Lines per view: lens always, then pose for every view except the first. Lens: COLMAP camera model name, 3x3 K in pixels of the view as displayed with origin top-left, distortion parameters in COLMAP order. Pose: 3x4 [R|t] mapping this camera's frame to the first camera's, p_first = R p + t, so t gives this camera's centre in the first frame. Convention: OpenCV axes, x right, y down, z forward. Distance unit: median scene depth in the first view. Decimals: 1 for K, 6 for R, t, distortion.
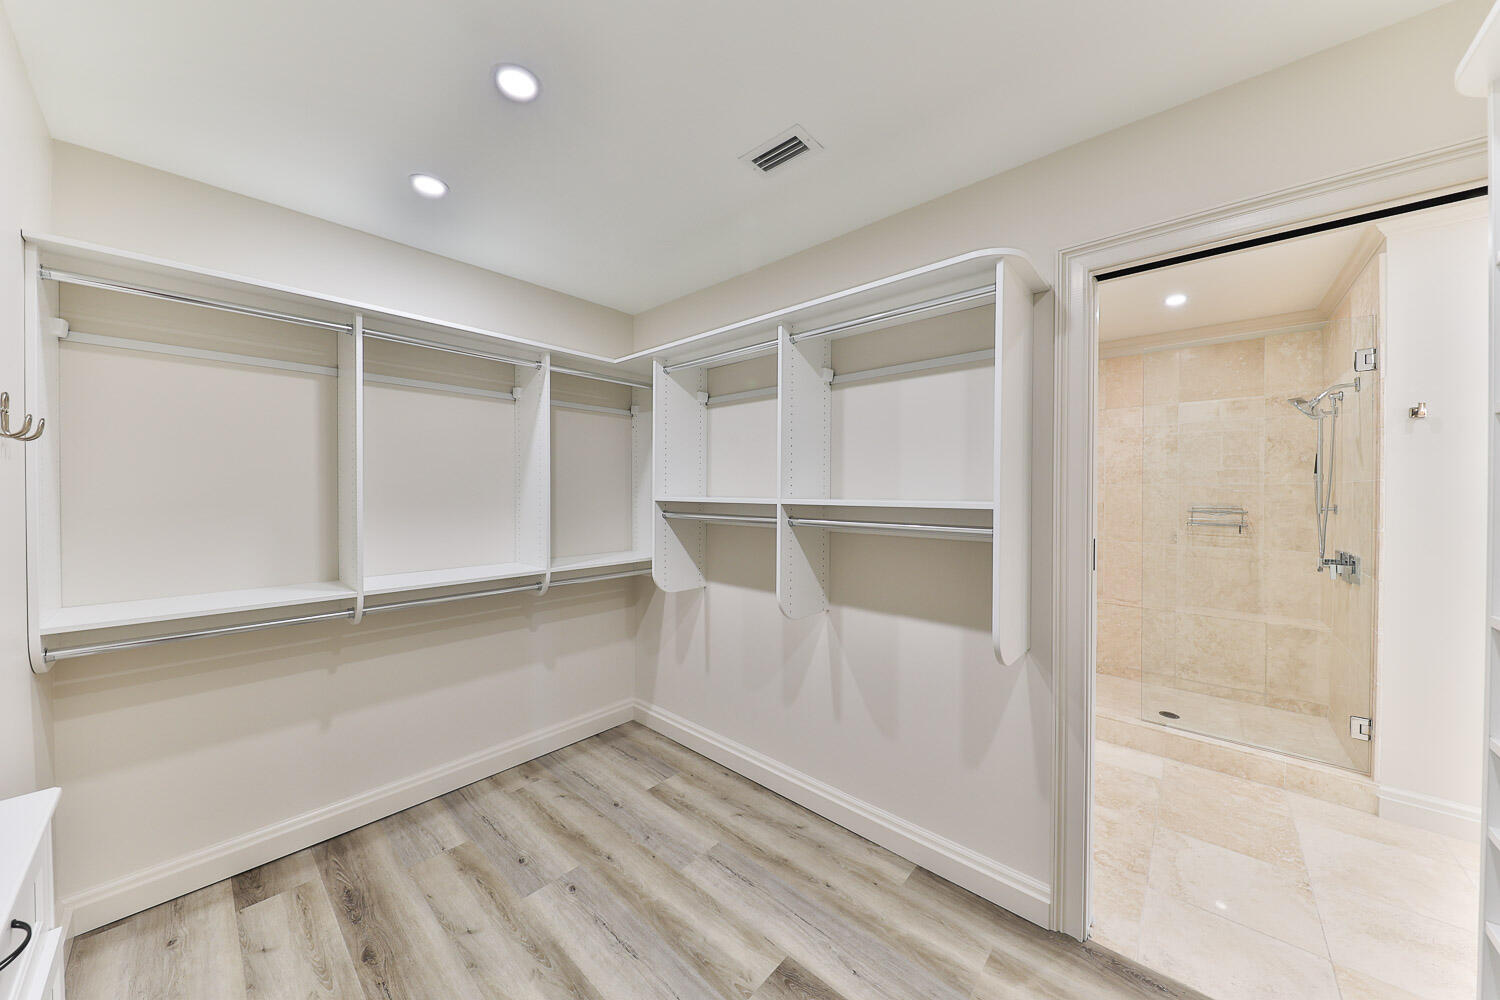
lens RADIAL K [[505.0, 0, 751.3], [0, 505.0, 492.2], [0, 0, 1]] dist [-0.000982, -0.002465]
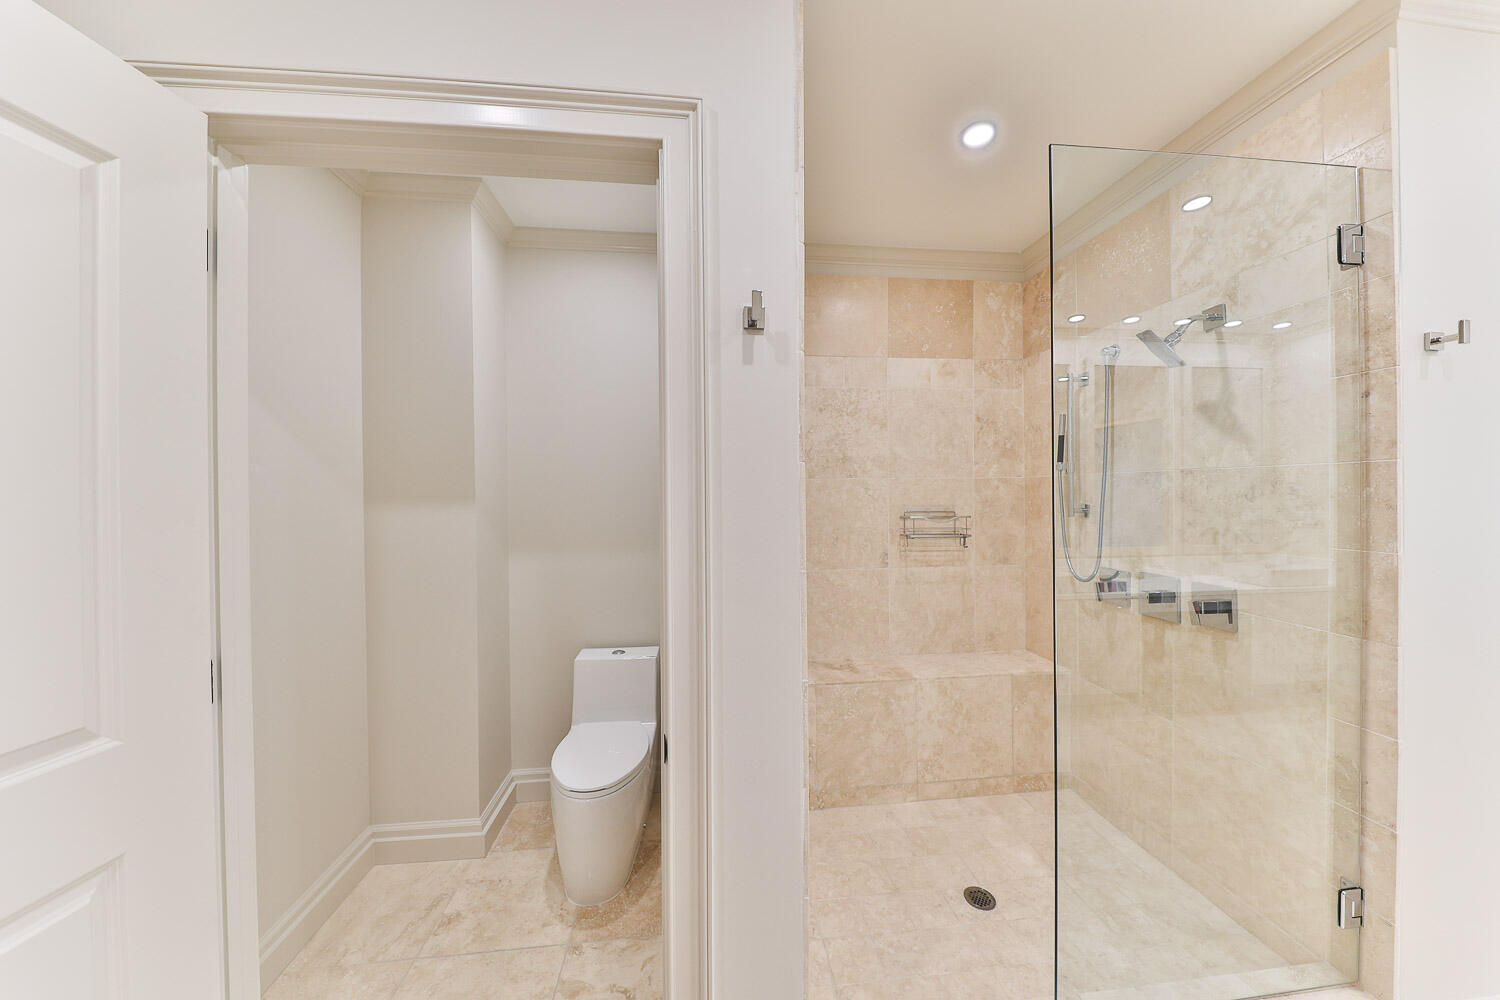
lens RADIAL K [[505.0, 0, 750.3], [0, 505.0, 492.1], [0, 0, 1]] dist [-0.000982, -0.002465]
pose [[0.676728, -0.011535, 0.736143, 0.242172], [0.016336, 0.999866, 0.000650, -0.001102], [-0.736052, 0.011586, 0.676826, 0.736141]]
